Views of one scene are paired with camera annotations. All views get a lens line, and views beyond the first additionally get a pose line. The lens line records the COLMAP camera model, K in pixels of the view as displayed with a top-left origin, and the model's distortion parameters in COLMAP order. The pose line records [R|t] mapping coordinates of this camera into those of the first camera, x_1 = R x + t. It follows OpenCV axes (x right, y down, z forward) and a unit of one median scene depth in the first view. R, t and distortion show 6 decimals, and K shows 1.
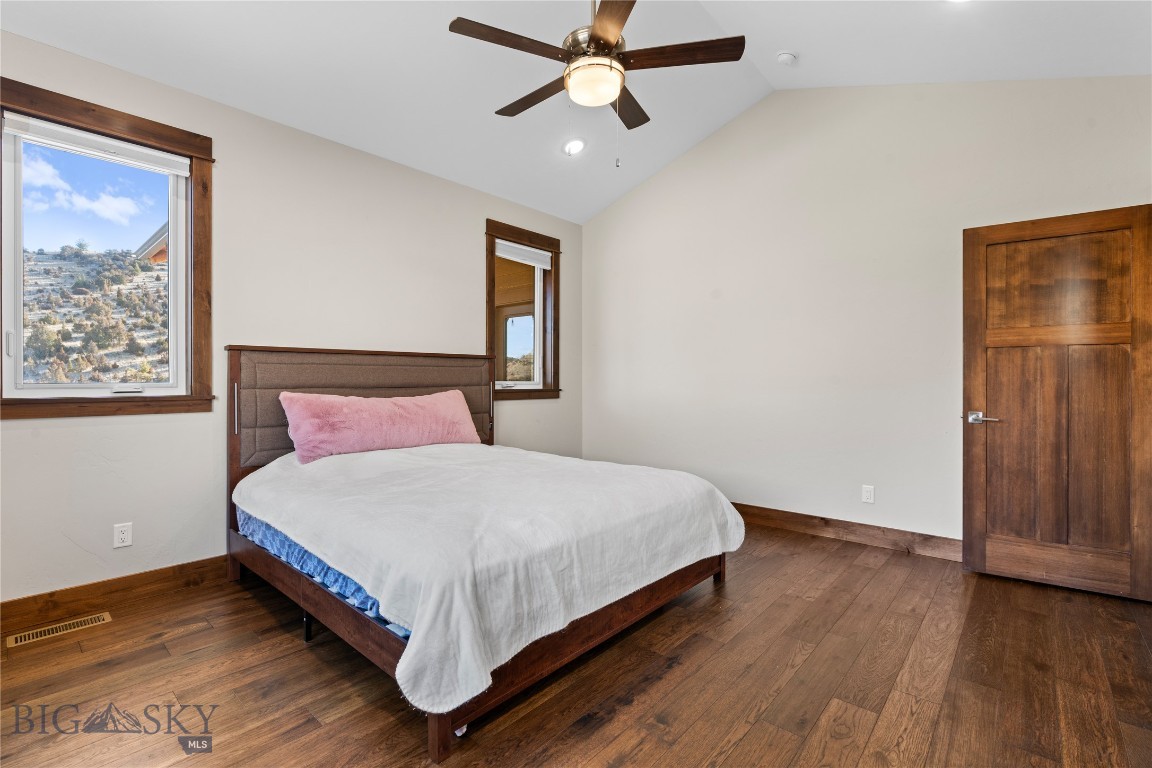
lens RADIAL K [[516.2, 0, 570.3], [0, 516.2, 381.8], [0, 0, 1]] dist [-0.009639, 0.001353]
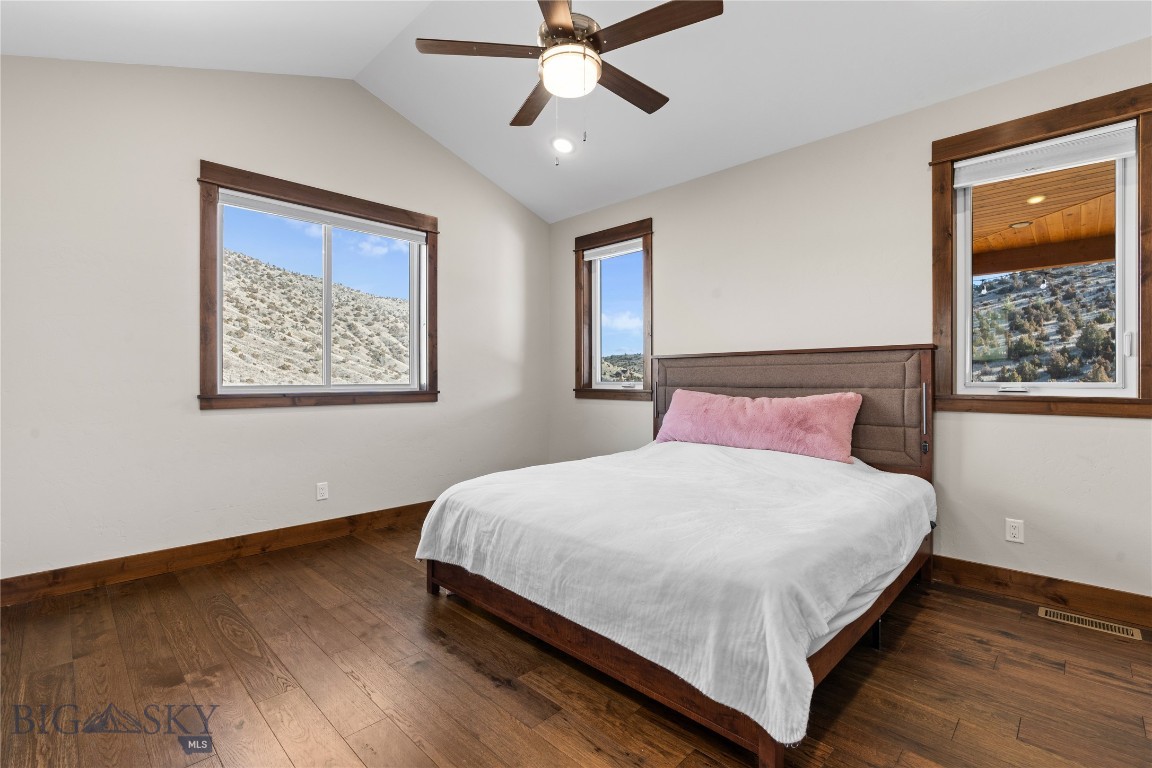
lens RADIAL K [[516.2, 0, 570.3], [0, 516.2, 381.8], [0, 0, 1]] dist [-0.009639, 0.001353]
pose [[-0.052799, 0.004068, -0.998597, 0.658197], [-0.002372, 0.999988, 0.004199, -0.002847], [0.998602, 0.002591, -0.052789, 0.686072]]
